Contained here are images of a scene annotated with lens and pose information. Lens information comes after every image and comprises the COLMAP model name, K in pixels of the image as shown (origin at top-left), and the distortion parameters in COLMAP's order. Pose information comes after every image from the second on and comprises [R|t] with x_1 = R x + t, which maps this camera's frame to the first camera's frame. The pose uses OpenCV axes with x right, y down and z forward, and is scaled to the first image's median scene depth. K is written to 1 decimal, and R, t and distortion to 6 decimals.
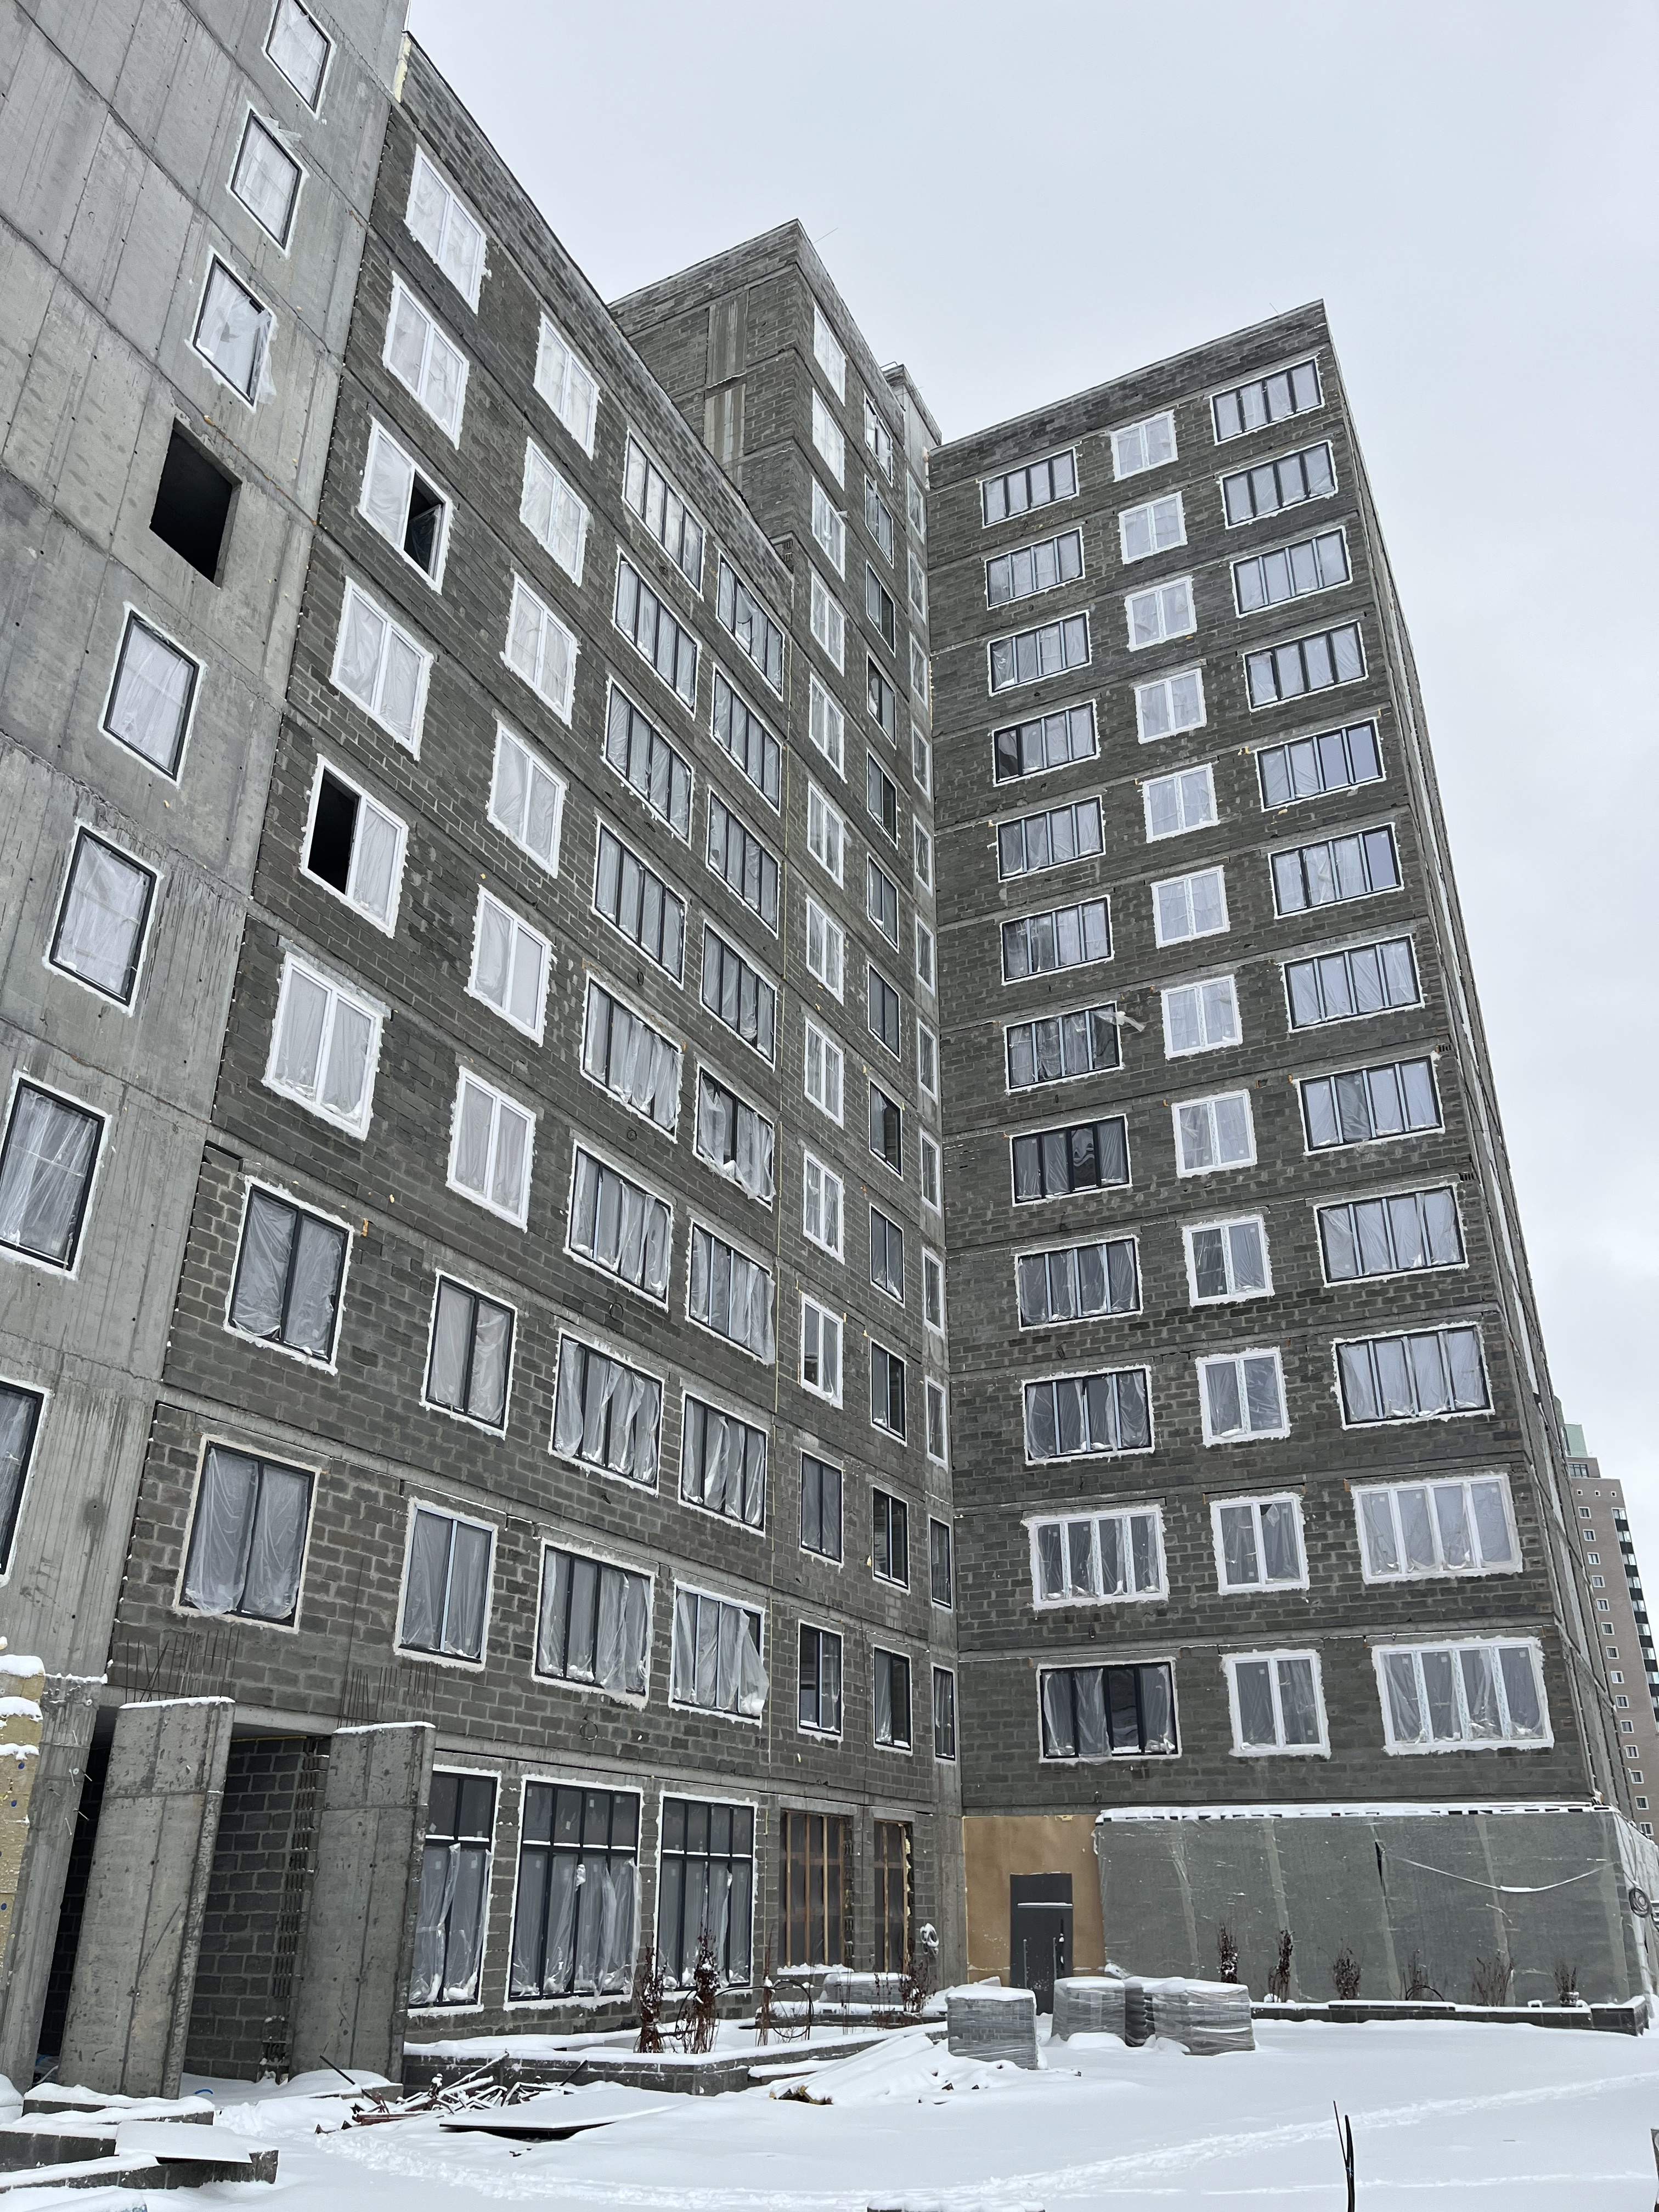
lens RADIAL K [[1685.3, 0, 839.3], [0, 1685.3, 1108.8], [0, 0, 1]] dist [0.034222, -0.016441]
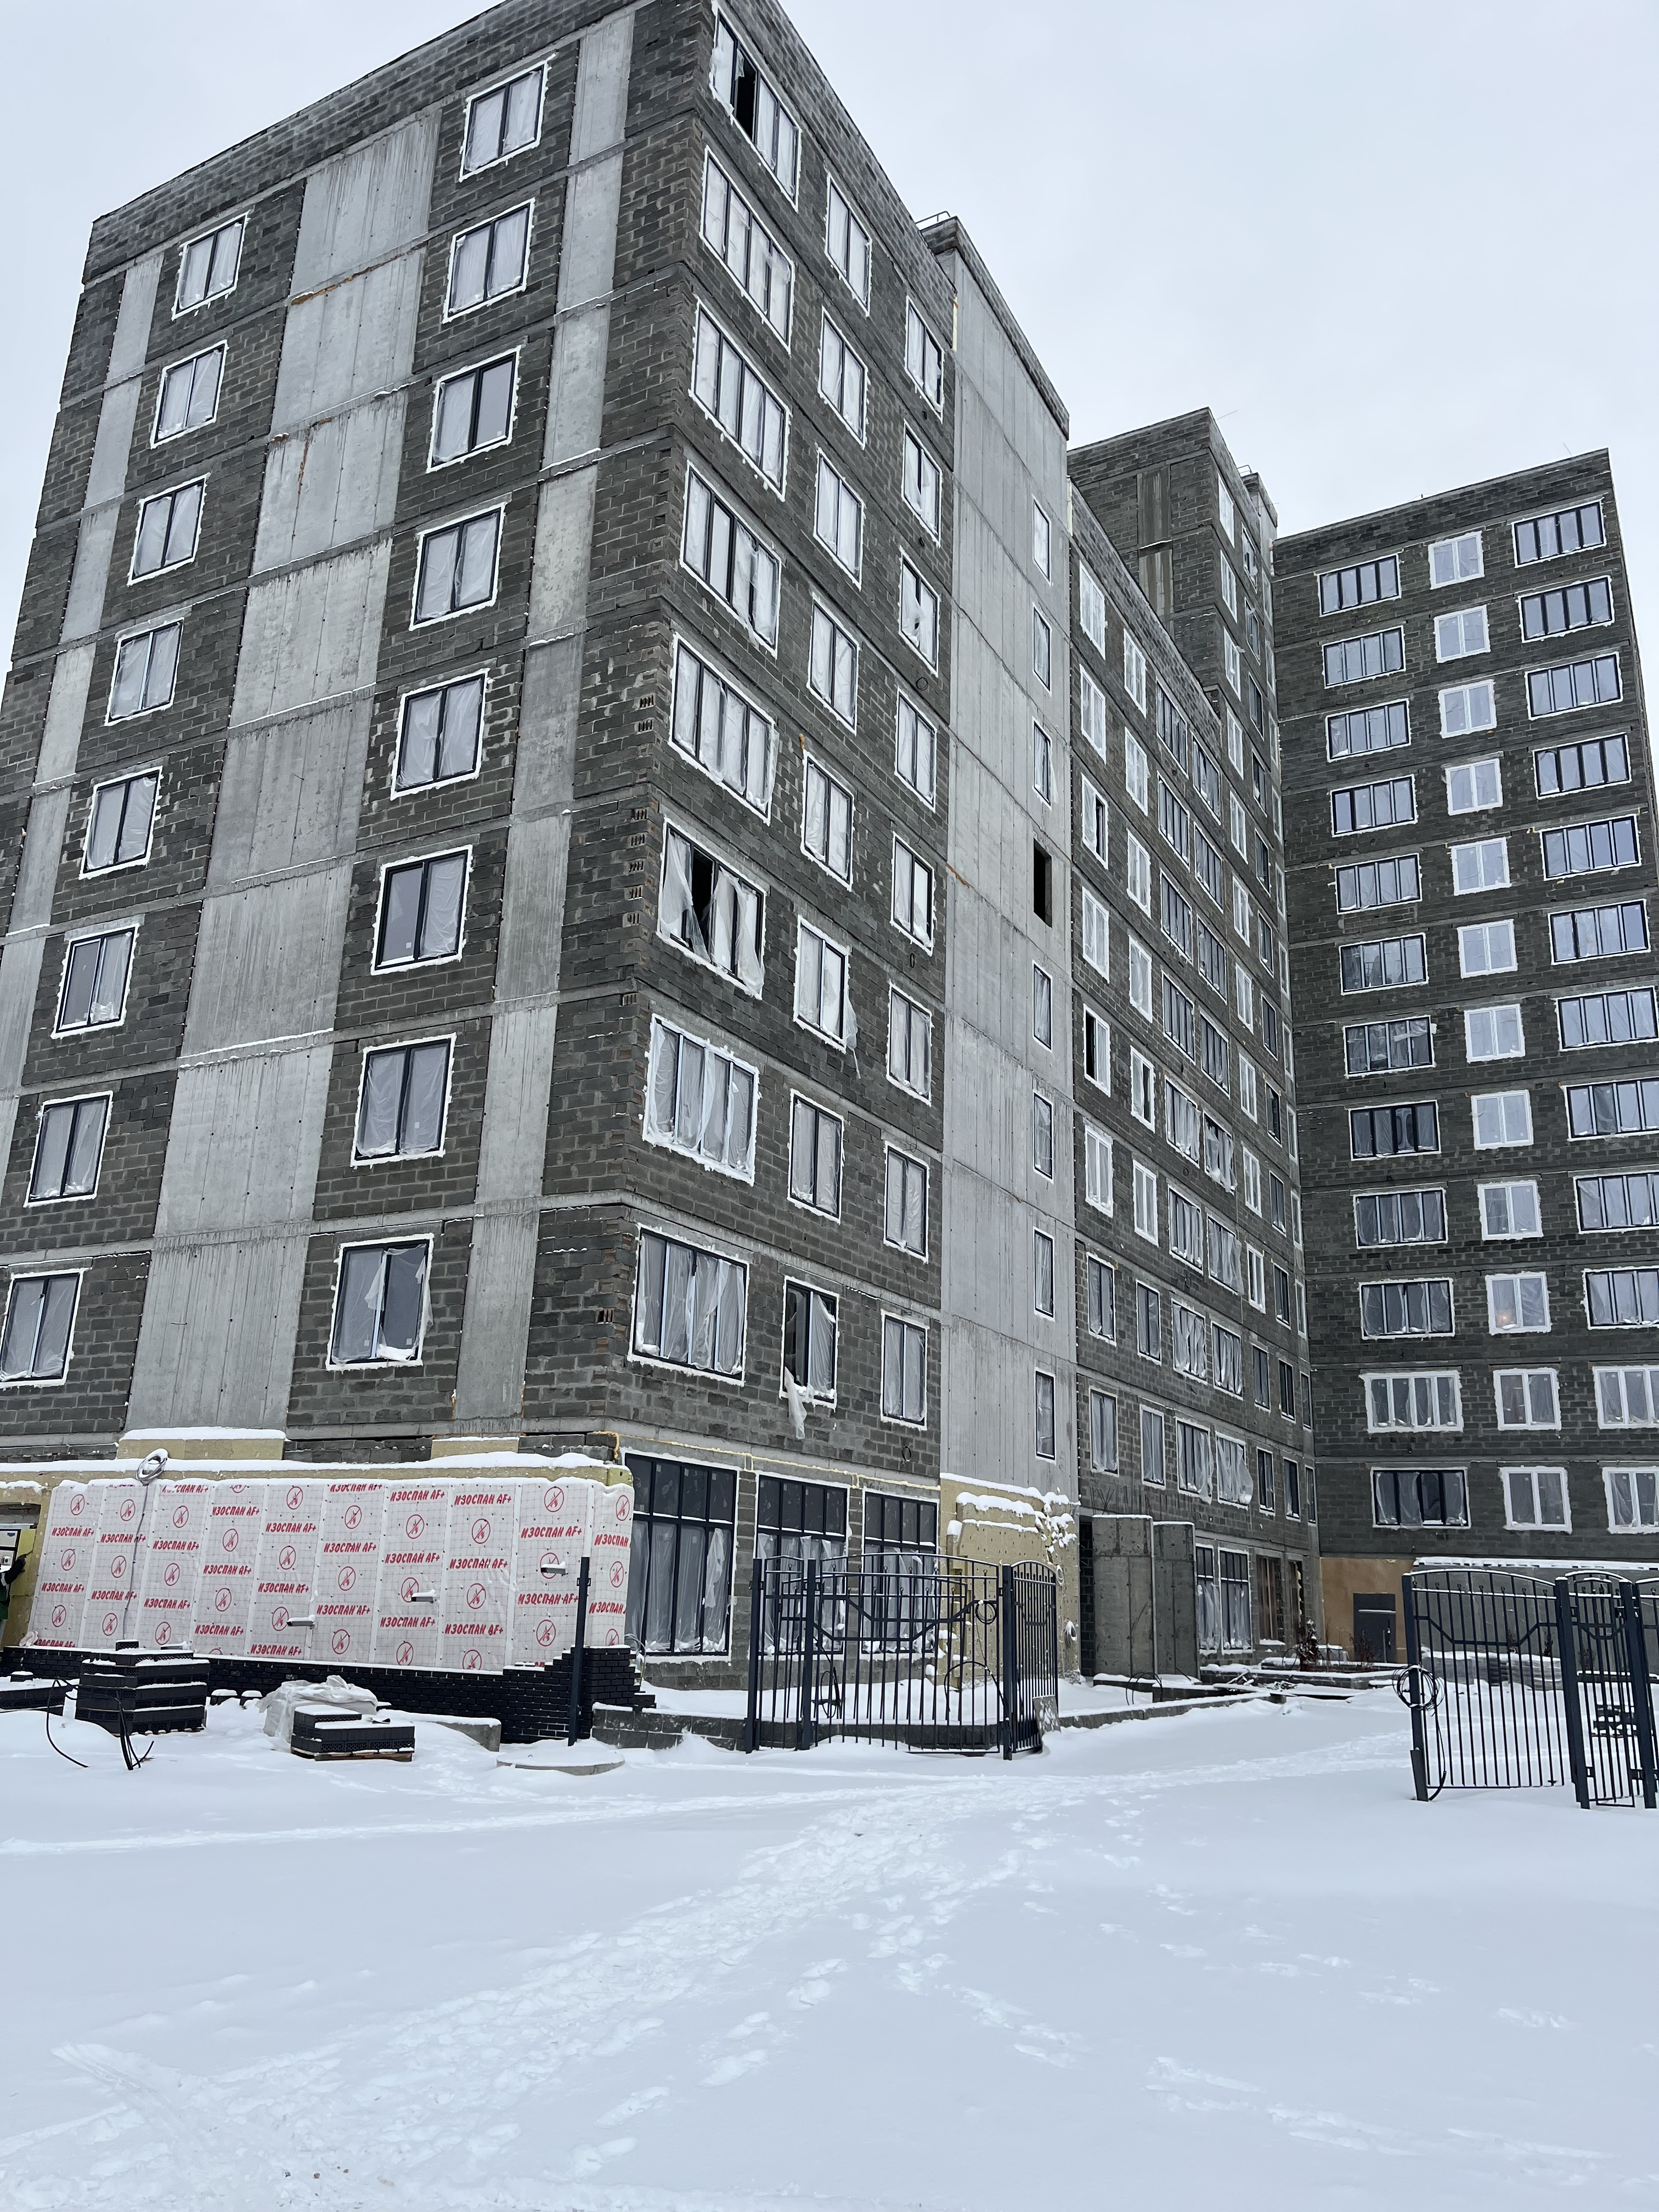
lens RADIAL K [[1685.3, 0, 813.4], [0, 1685.3, 1107.5], [0, 0, 1]] dist [0.034222, -0.016441]
pose [[0.998049, 0.016426, -0.060238, -0.285006], [-0.006637, 0.987218, 0.159238, -0.226098], [0.062083, -0.158528, 0.985401, -0.479558]]
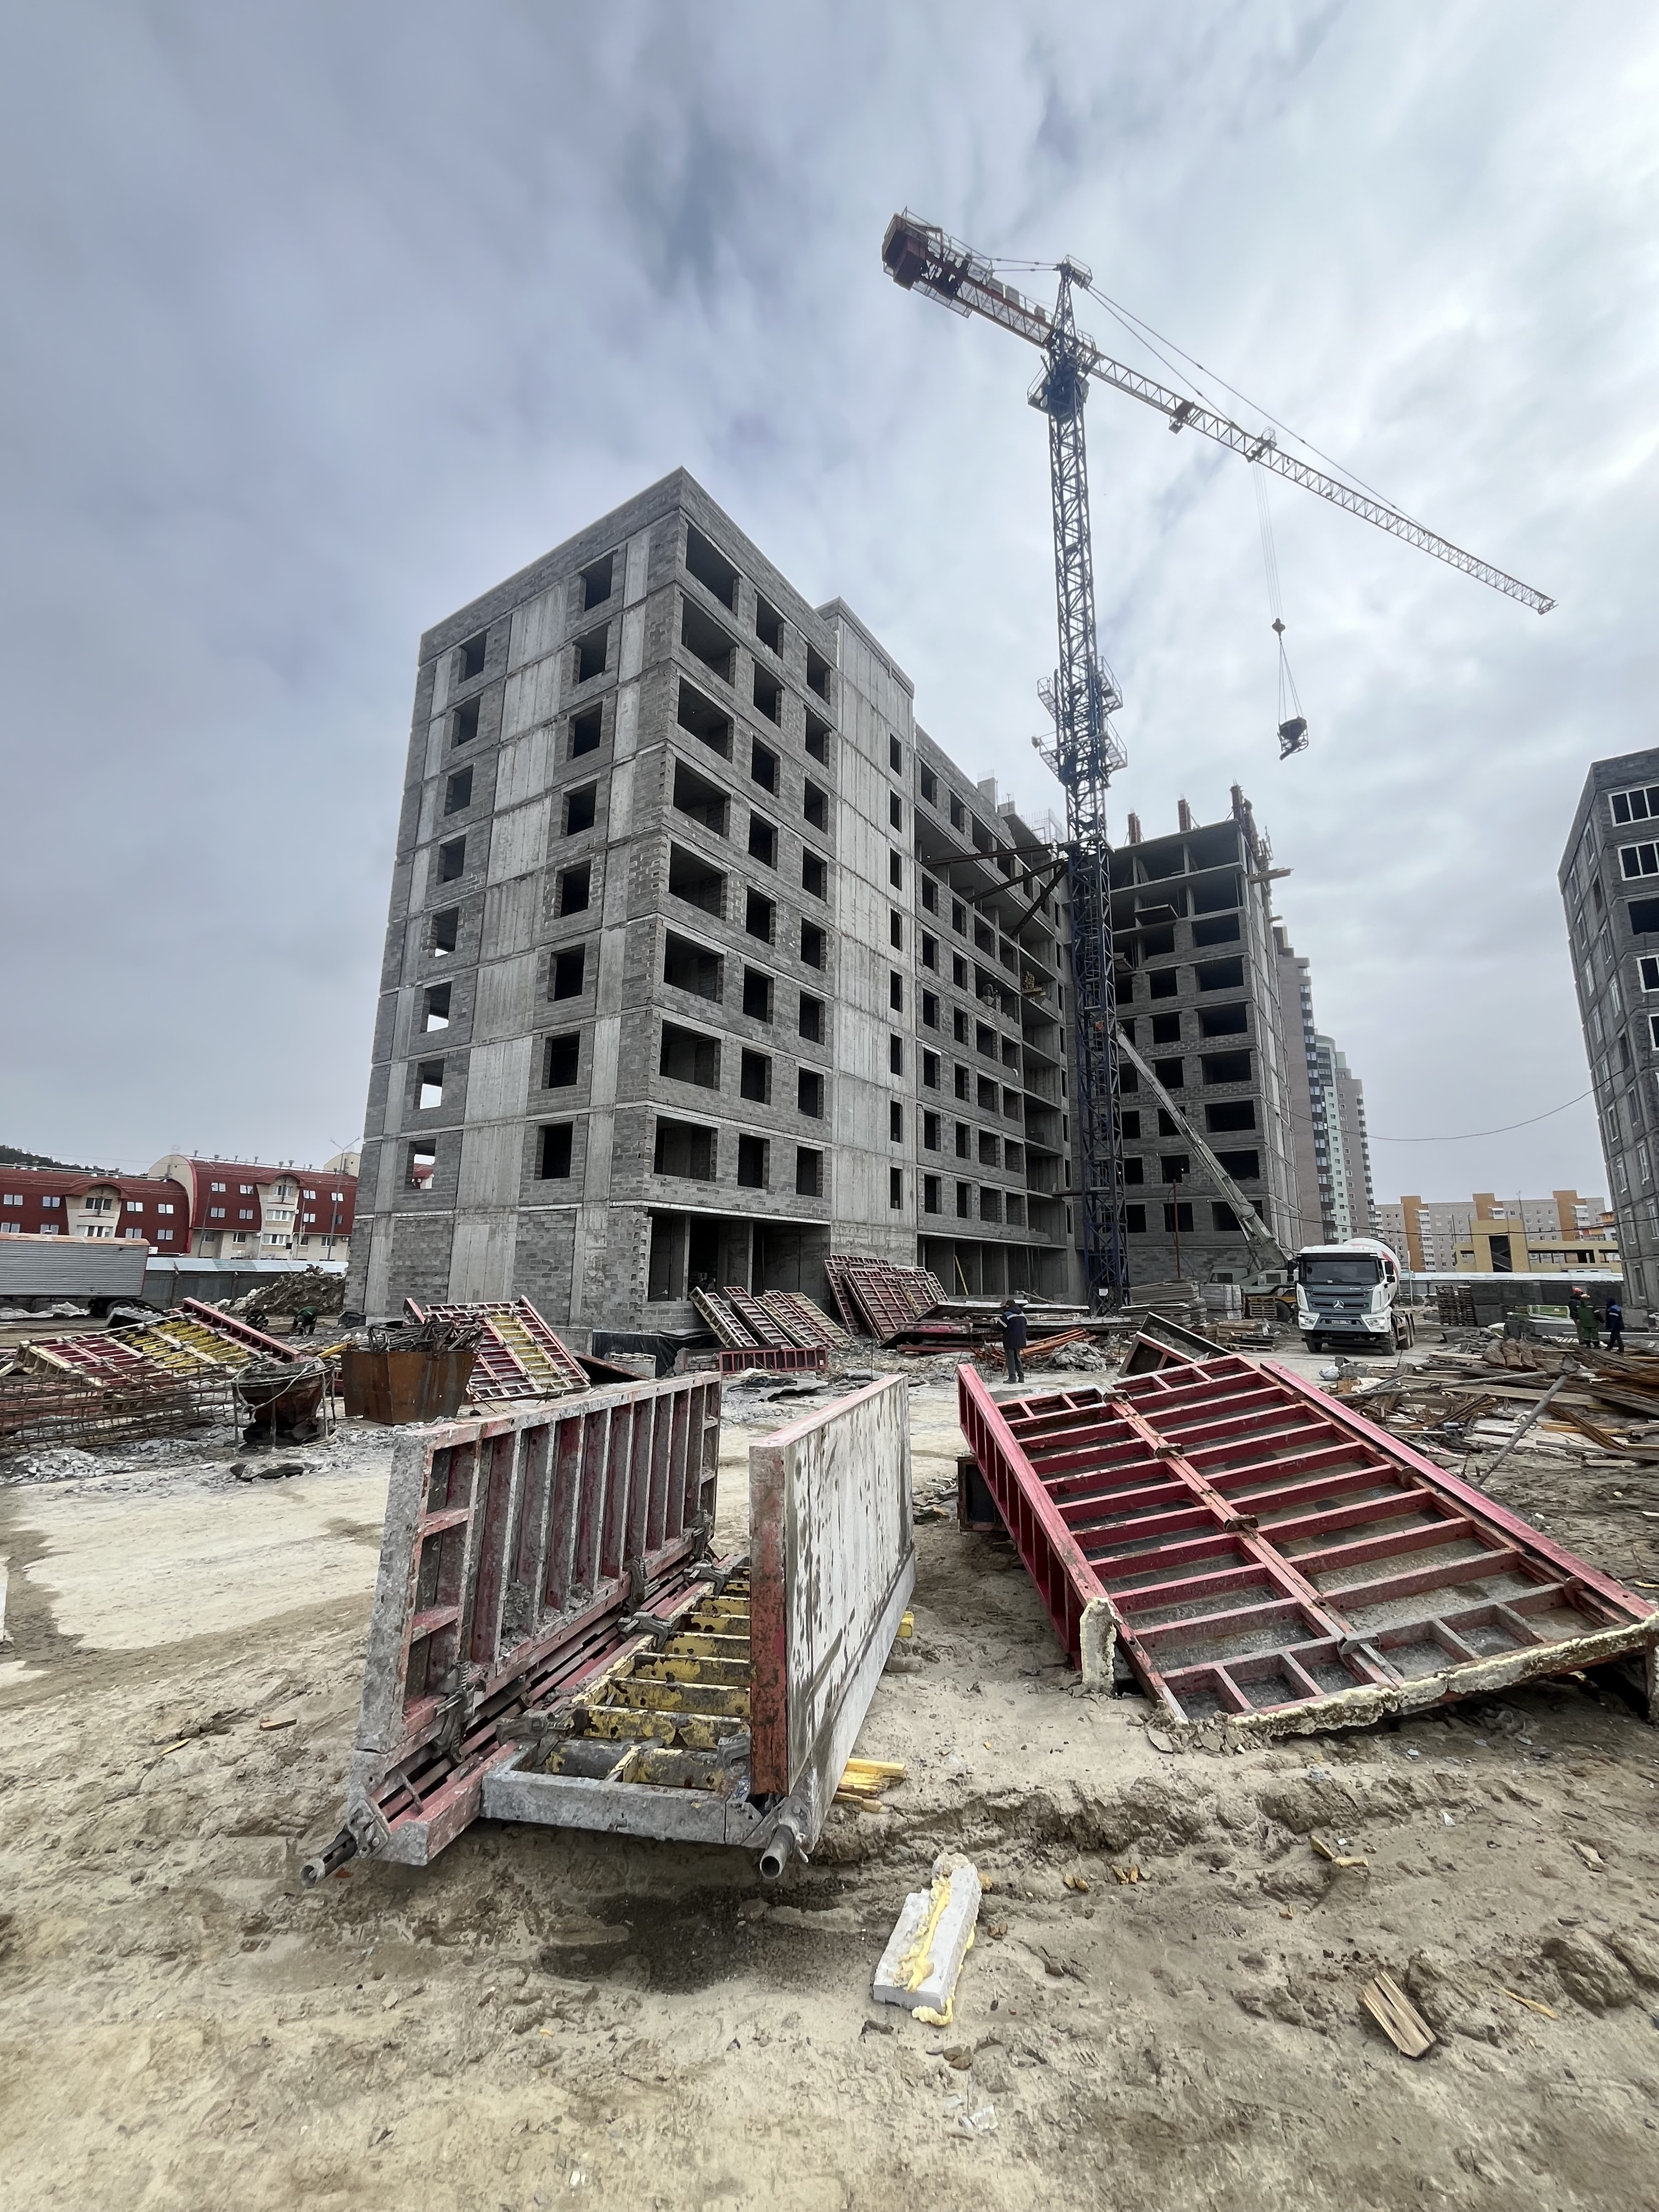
lens RADIAL K [[896.6, 0, 839.7], [0, 896.6, 1101.2], [0, 0, 1]] dist [-0.003859, -0.000081]
pose [[0.992513, -0.013417, -0.121404, -0.093006], [0.043348, 0.967940, 0.247415, -0.289633], [0.114192, -0.250825, 0.961274, -0.609845]]
